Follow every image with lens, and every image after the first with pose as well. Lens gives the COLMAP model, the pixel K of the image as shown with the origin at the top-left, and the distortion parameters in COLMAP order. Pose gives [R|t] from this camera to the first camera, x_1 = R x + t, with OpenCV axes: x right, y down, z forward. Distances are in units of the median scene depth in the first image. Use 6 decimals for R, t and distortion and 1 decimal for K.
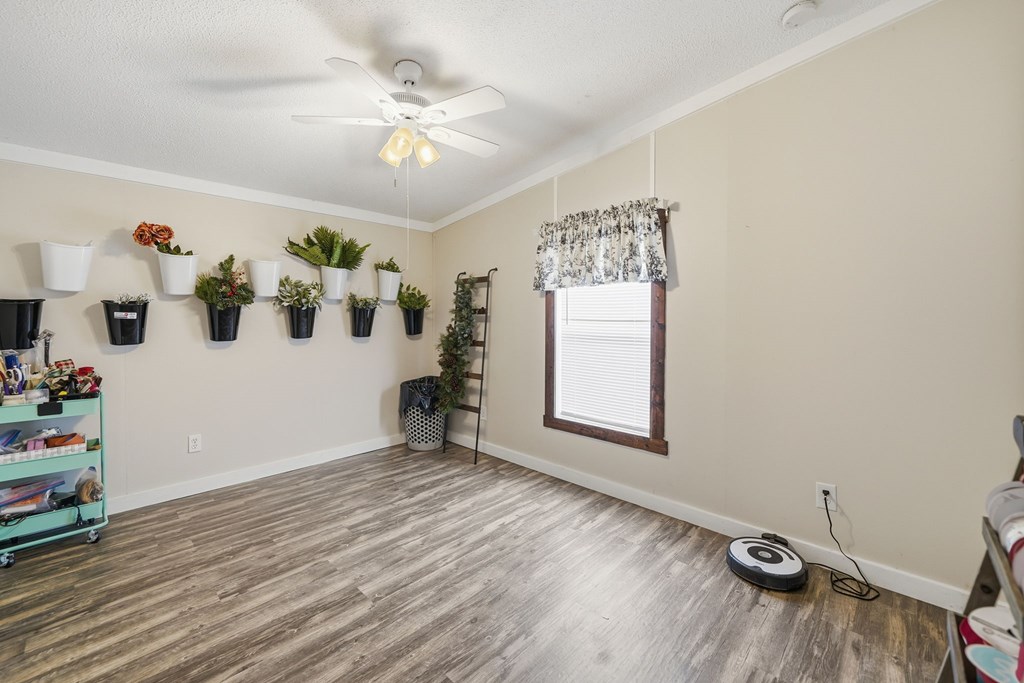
lens RADIAL K [[432.4, 0, 507.8], [0, 432.4, 323.9], [0, 0, 1]] dist [-0.001327, -0.000098]
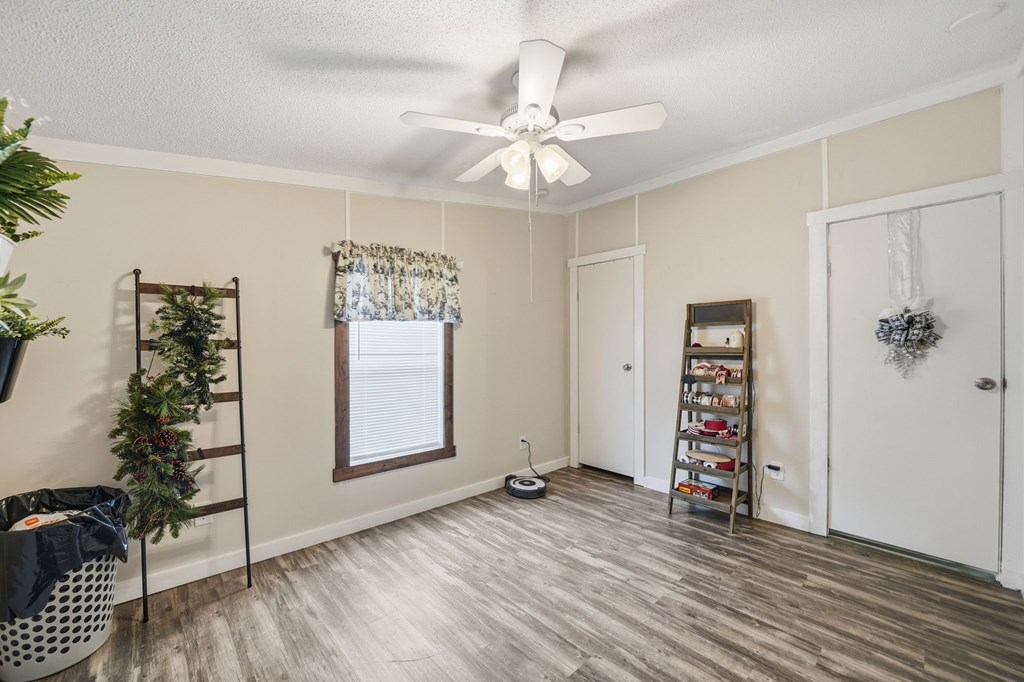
lens RADIAL K [[388.6, 0, 508.7], [0, 388.6, 346.9], [0, 0, 1]] dist [-0.024710, 0.003660]
pose [[0.064850, -0.006316, 0.997875, -0.750173], [0.017339, 0.999836, 0.005202, -0.027104], [-0.997744, 0.016964, 0.064948, 0.722928]]
